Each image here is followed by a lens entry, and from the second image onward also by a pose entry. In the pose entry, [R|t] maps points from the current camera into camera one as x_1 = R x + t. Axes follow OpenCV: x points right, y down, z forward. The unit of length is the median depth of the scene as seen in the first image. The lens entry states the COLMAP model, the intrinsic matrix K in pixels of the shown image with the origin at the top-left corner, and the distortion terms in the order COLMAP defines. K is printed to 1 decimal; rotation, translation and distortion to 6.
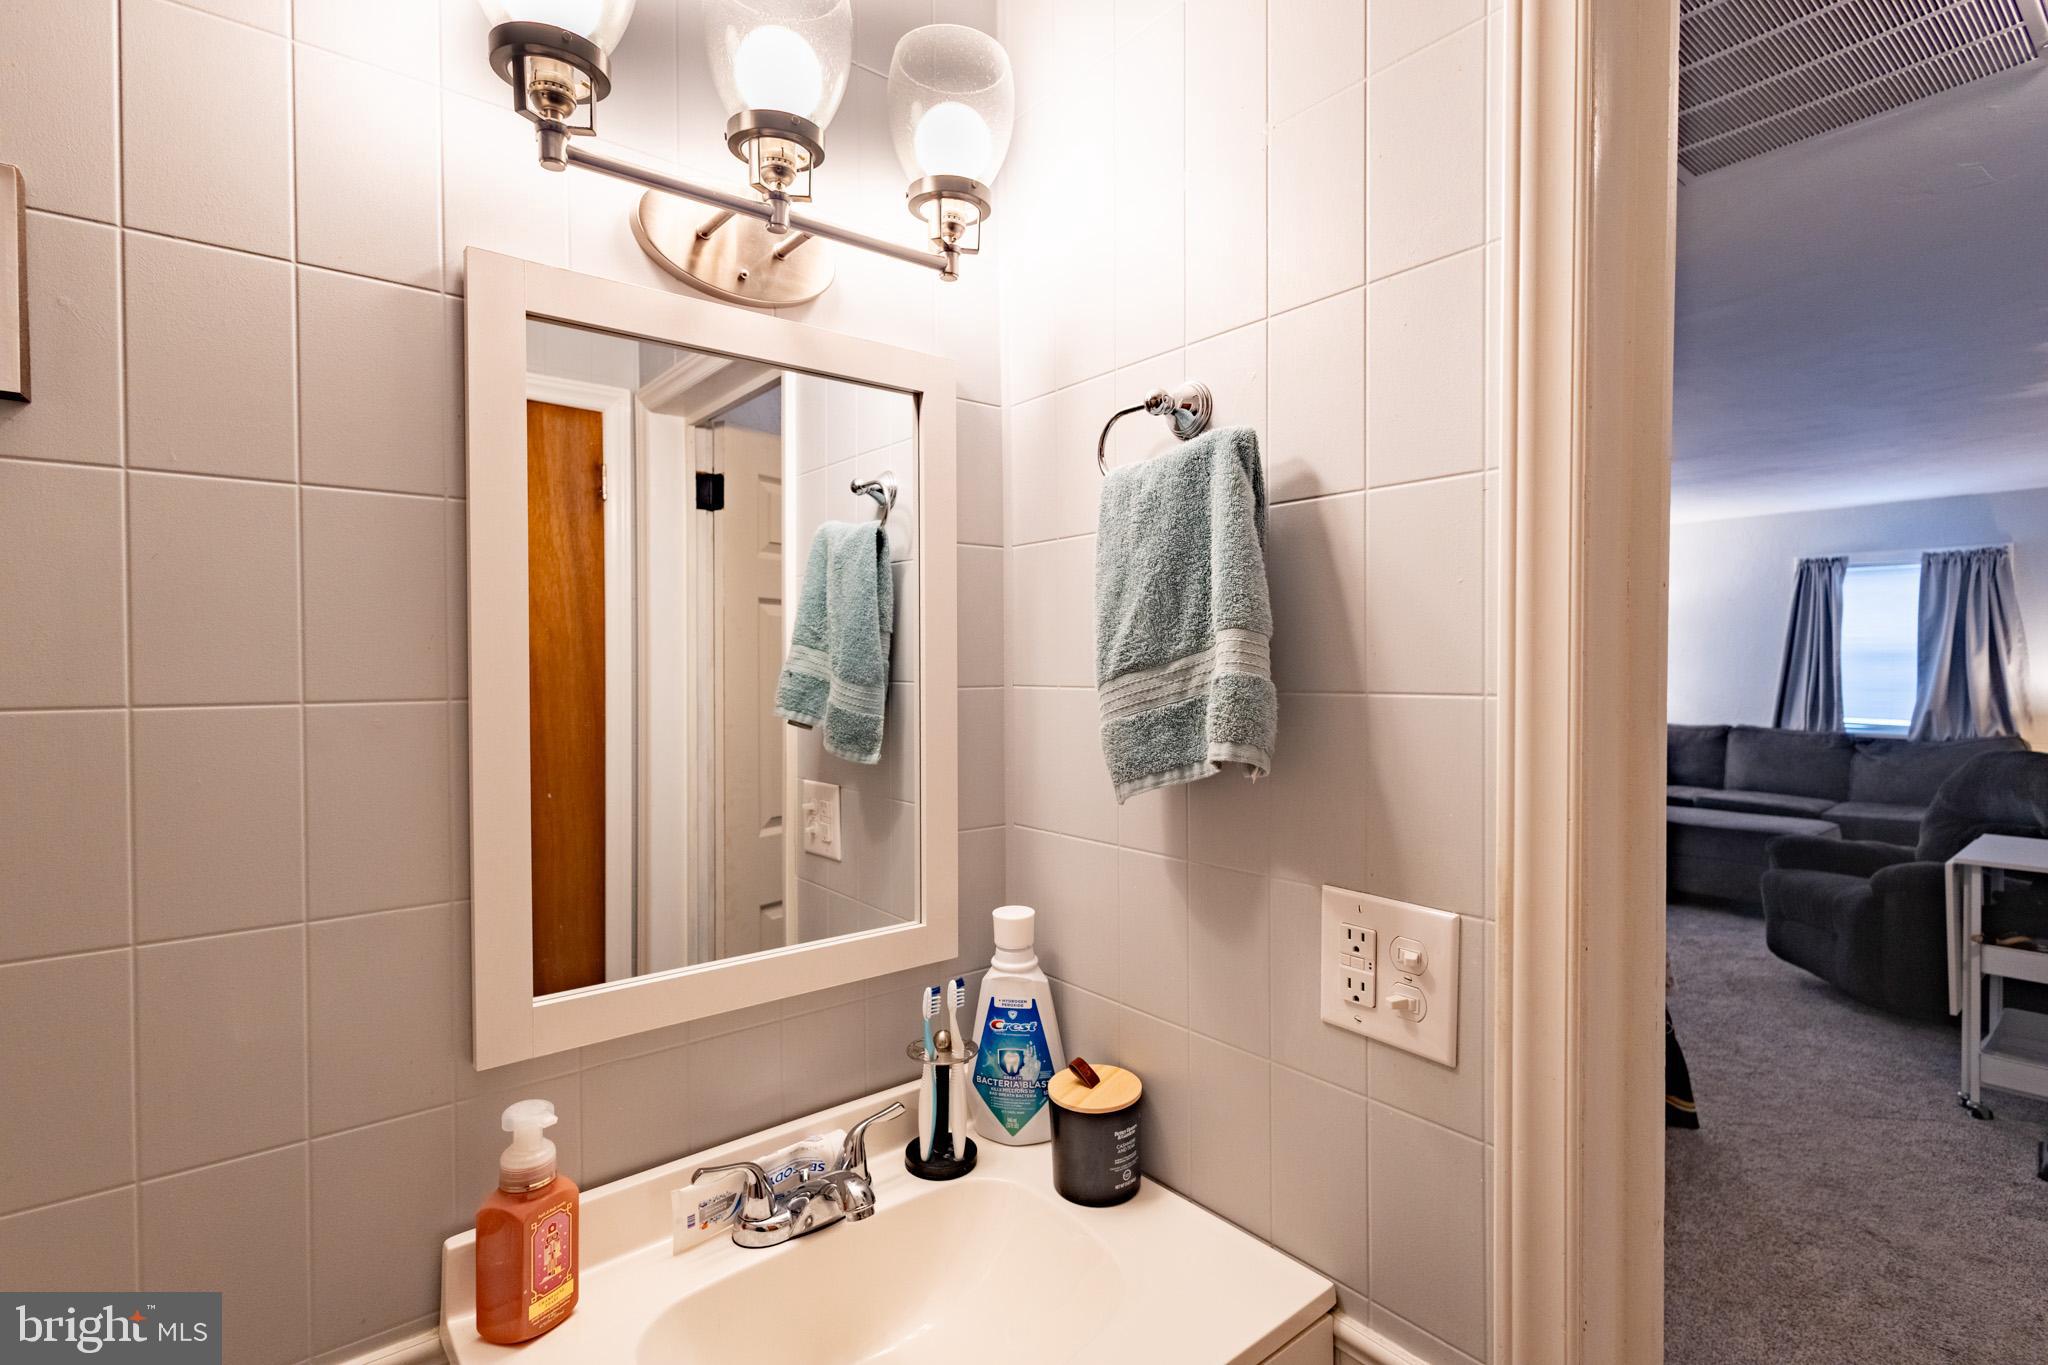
lens RADIAL K [[929.4, 0, 1013.9], [0, 929.4, 679.7], [0, 0, 1]] dist [0.001352, -0.000038]
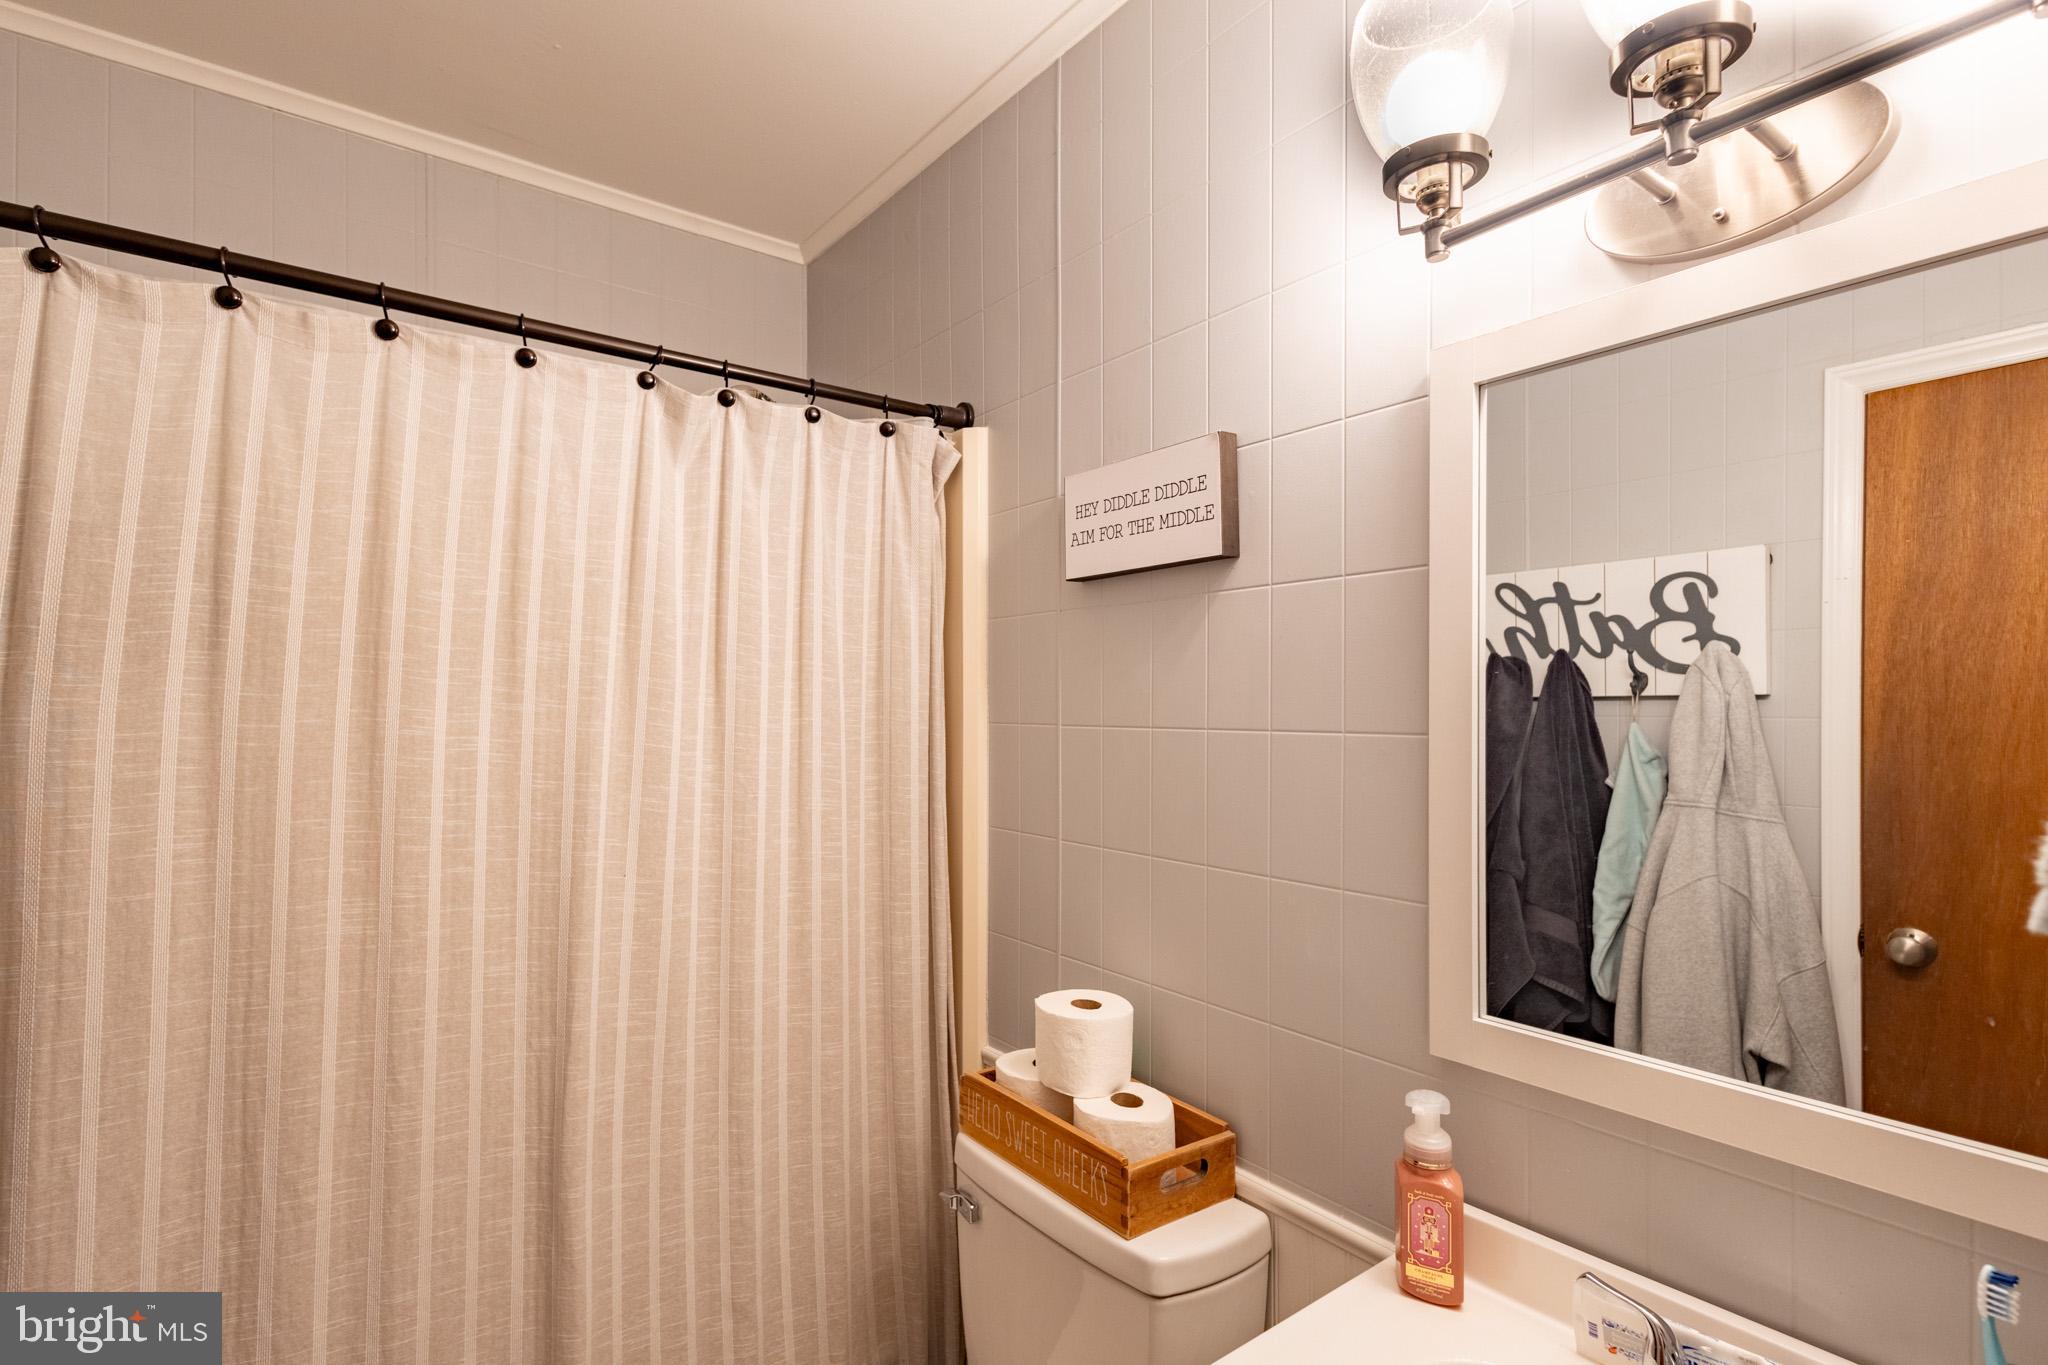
lens RADIAL K [[948.2, 0, 1022.1], [0, 948.2, 708.5], [0, 0, 1]] dist [0.001749, -0.000009]
pose [[-0.006434, 0.006566, -0.999958, 0.601950], [-0.021415, 0.999748, 0.006702, -0.007498], [0.999750, 0.021457, -0.006292, 0.479708]]
